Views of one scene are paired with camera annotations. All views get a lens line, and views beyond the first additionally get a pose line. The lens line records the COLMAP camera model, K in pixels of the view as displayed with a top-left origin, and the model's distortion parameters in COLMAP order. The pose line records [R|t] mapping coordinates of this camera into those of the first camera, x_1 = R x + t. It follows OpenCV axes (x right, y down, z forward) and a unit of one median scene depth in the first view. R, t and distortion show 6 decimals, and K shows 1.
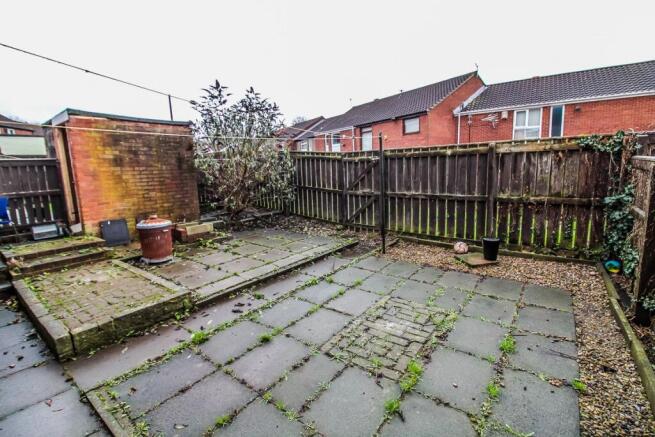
lens RADIAL K [[303.5, 0, 328.4], [0, 303.5, 207.2], [0, 0, 1]] dist [-0.015524, -0.000566]
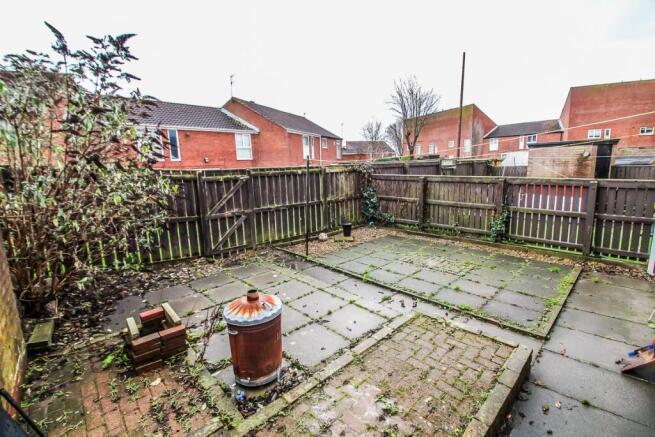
lens RADIAL K [[303.5, 0, 328.4], [0, 303.5, 207.2], [0, 0, 1]] dist [-0.015524, -0.000566]
pose [[0.152463, -0.112713, 0.981861, -0.873288], [0.159833, 0.983209, 0.088049, -0.117290], [-0.975299, 0.143509, 0.167918, 0.628121]]
